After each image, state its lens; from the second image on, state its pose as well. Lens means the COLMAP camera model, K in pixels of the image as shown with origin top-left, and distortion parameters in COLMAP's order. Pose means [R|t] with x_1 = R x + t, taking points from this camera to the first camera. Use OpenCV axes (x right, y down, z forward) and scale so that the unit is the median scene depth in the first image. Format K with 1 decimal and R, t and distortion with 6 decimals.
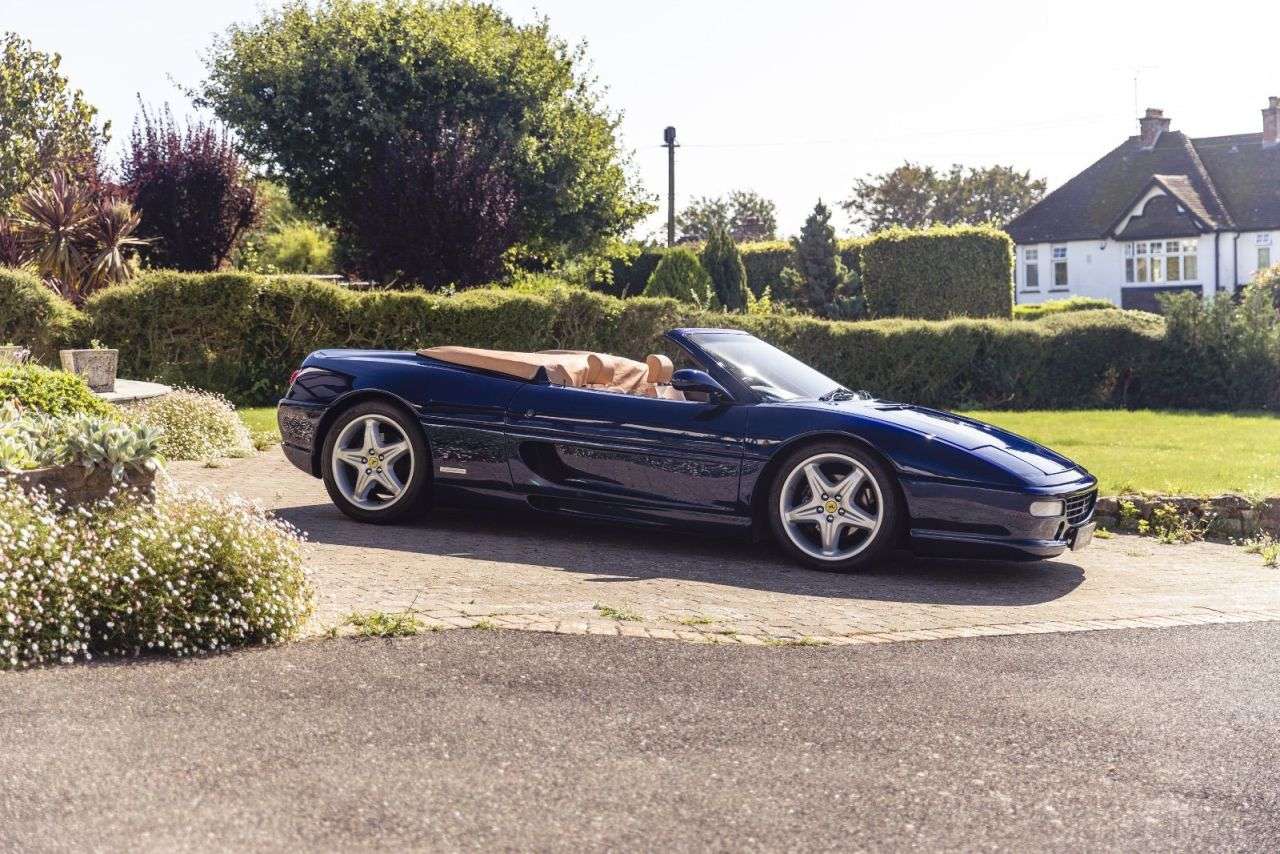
lens RADIAL K [[1653.7, 0, 641.8], [0, 1653.7, 417.2], [0, 0, 1]] dist [0.010466, 0.000000]
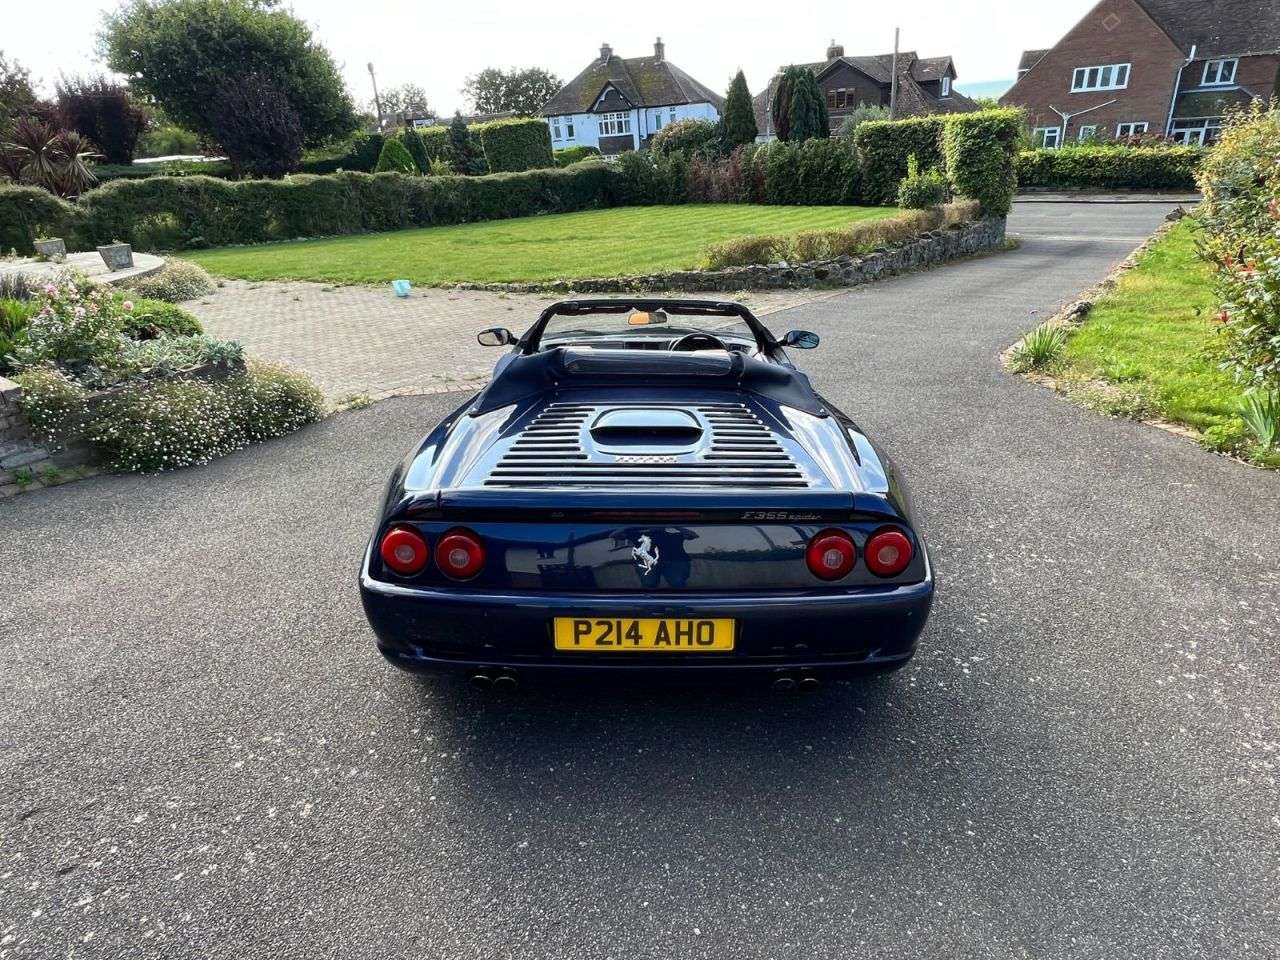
lens RADIAL K [[730.0, 0, 639.6], [0, 730.0, 474.3], [0, 0, 1]] dist [-0.006140, 0.002194]
pose [[0.942933, -0.179075, 0.280731, -0.016424], [0.066414, 0.927280, 0.368430, -0.032007], [-0.326293, -0.328760, 0.886256, -0.032411]]
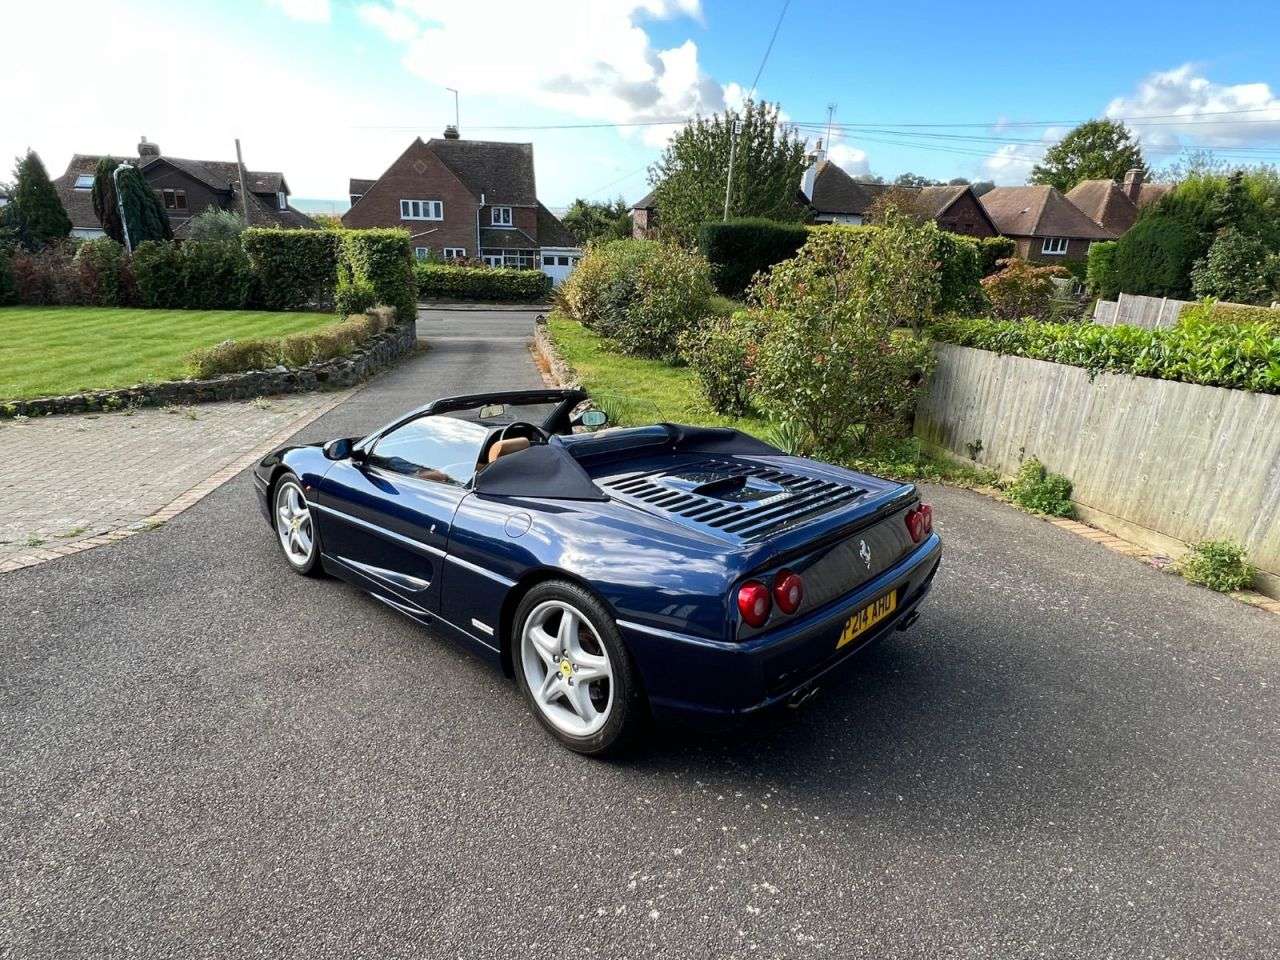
lens RADIAL K [[730.0, 0, 640.4], [0, 730.0, 474.3], [0, 0, 1]] dist [-0.006140, 0.002194]
pose [[0.375865, -0.260592, 0.889279, -0.100412], [0.013168, 0.961051, 0.276058, -0.035947], [-0.926581, -0.092050, 0.364657, 0.027708]]
